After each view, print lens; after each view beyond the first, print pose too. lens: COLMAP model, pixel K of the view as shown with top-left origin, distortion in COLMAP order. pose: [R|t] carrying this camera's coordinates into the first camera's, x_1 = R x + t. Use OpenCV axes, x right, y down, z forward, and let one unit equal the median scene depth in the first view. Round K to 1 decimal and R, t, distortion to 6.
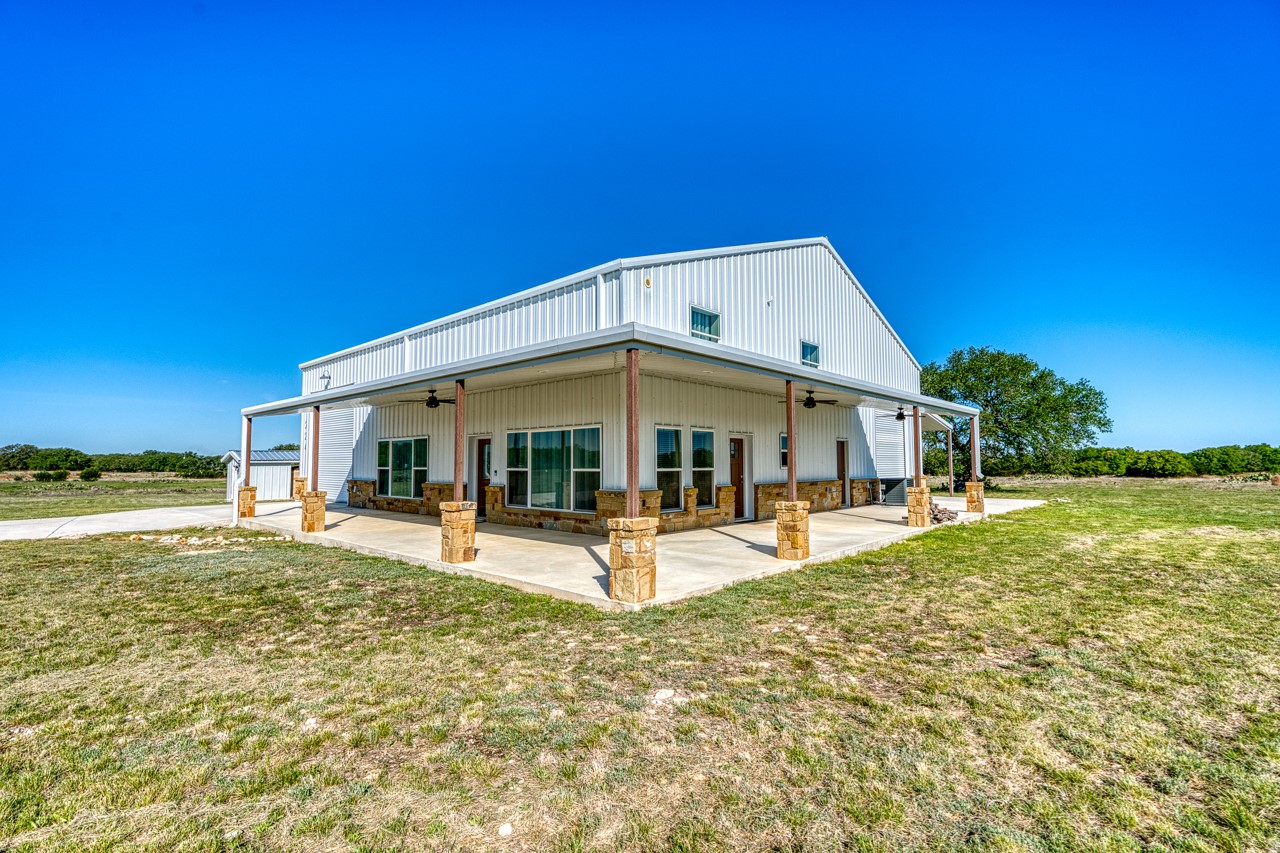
lens RADIAL K [[585.4, 0, 637.8], [0, 585.4, 431.0], [0, 0, 1]] dist [0.000205, -0.000005]
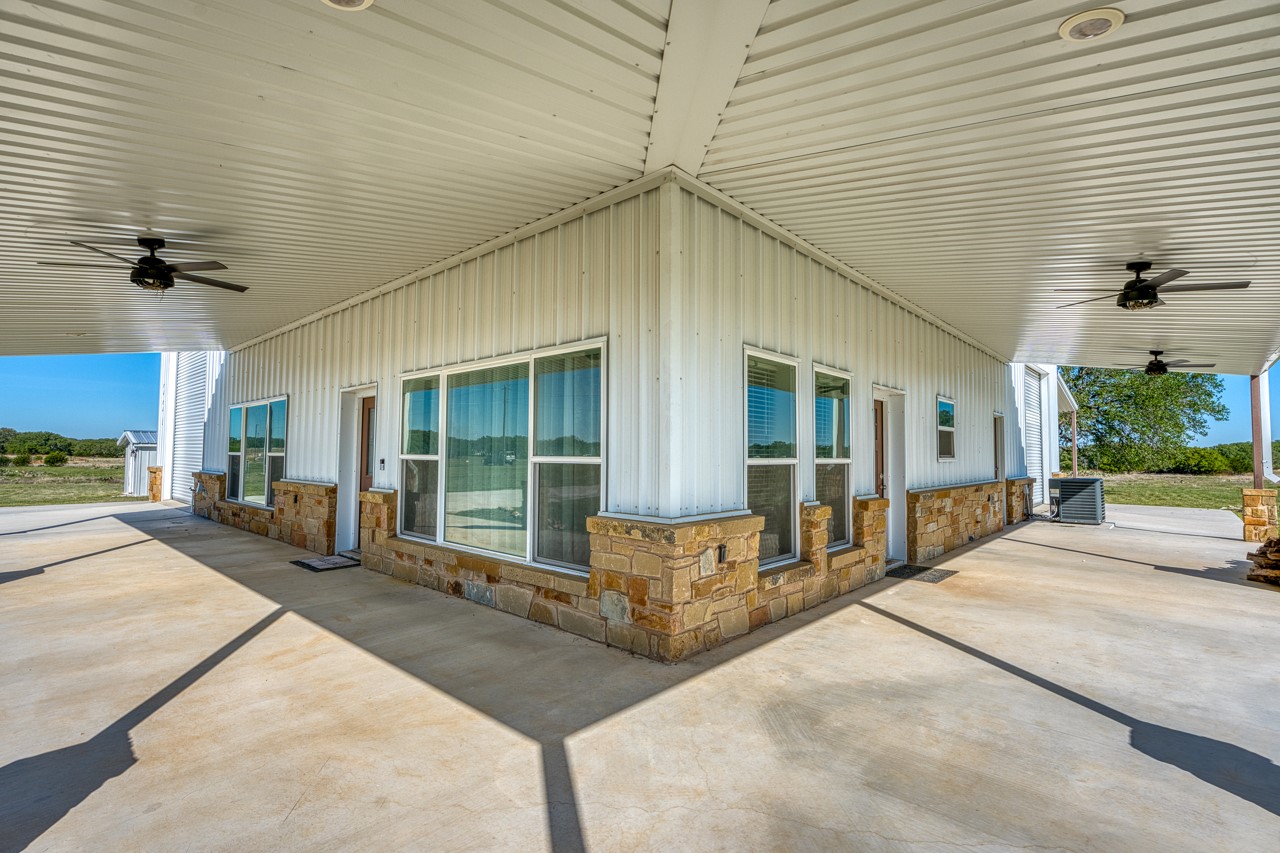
lens RADIAL K [[585.4, 0, 637.8], [0, 585.4, 431.0], [0, 0, 1]] dist [0.000205, -0.000005]
pose [[0.999935, 0.010908, 0.003445, -0.036838], [-0.010961, 0.999816, 0.015714, 0.036386], [-0.003273, -0.015751, 0.999871, 0.547825]]
